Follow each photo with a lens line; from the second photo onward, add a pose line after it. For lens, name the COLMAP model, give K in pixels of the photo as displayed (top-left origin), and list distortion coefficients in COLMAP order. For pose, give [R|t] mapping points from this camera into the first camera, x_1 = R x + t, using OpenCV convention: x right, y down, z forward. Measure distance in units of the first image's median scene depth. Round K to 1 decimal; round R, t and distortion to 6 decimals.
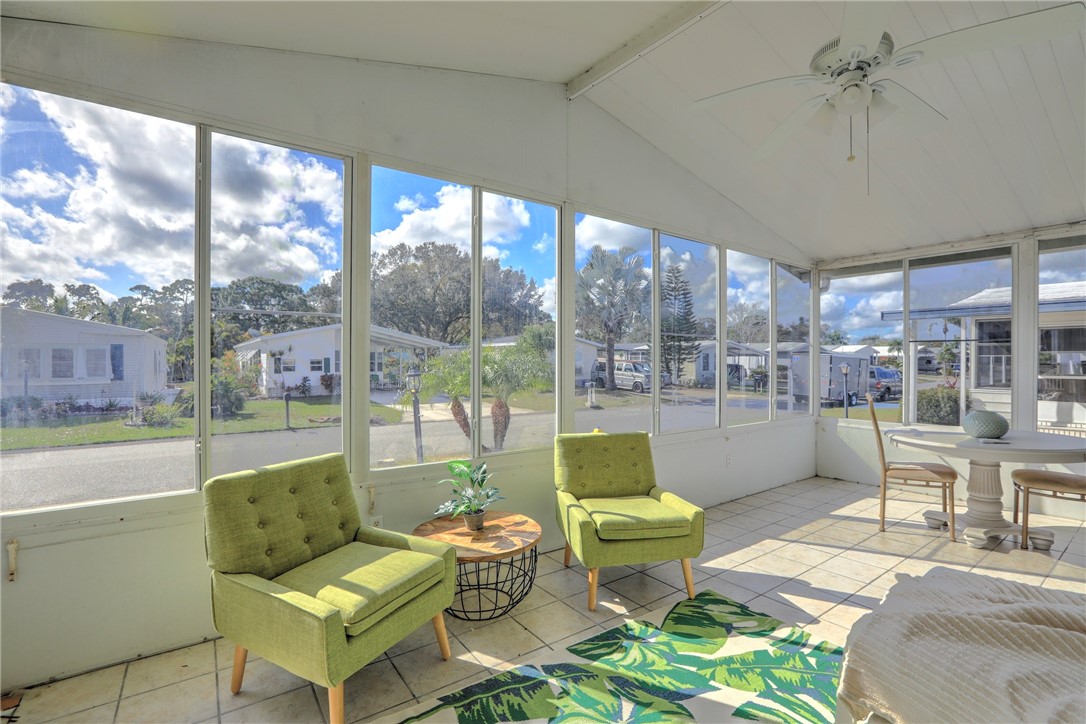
lens RADIAL K [[495.9, 0, 543.0], [0, 495.9, 362.0], [0, 0, 1]] dist [-0.024075, 0.000360]
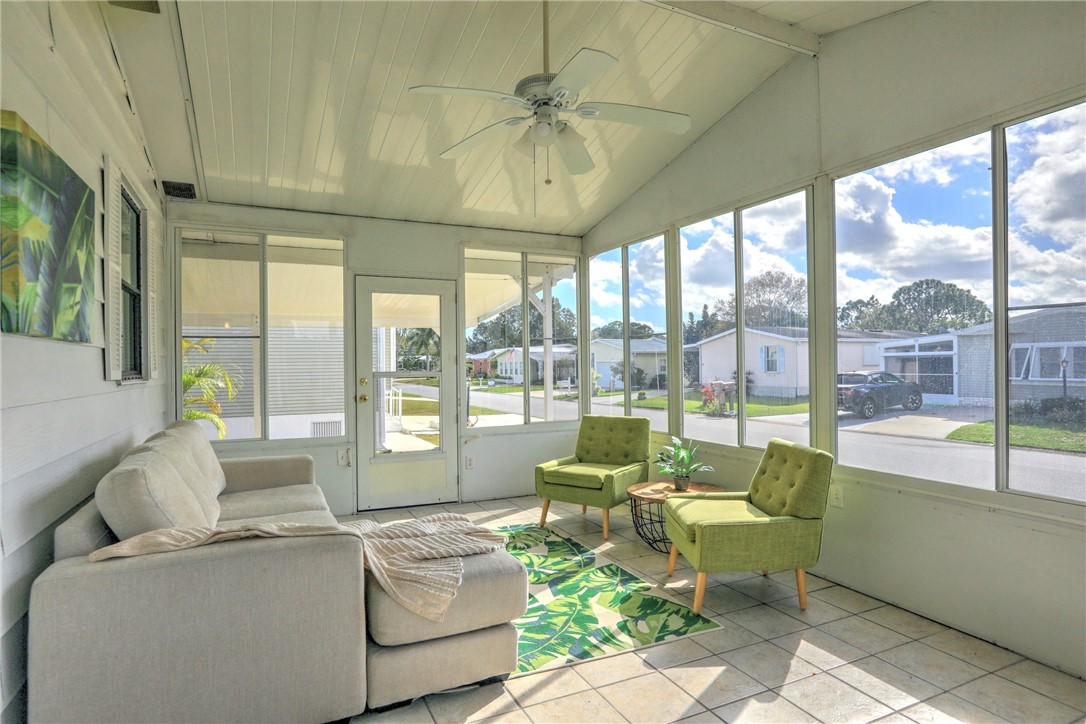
lens RADIAL K [[581.2, 0, 543.0], [0, 581.2, 362.0], [0, 0, 1]] dist [-0.000834, -0.000075]
pose [[-0.174386, -0.002366, -0.984674, 1.791964], [0.012442, 0.999912, -0.004606, -0.005007], [0.984599, -0.013054, -0.174342, 1.118839]]
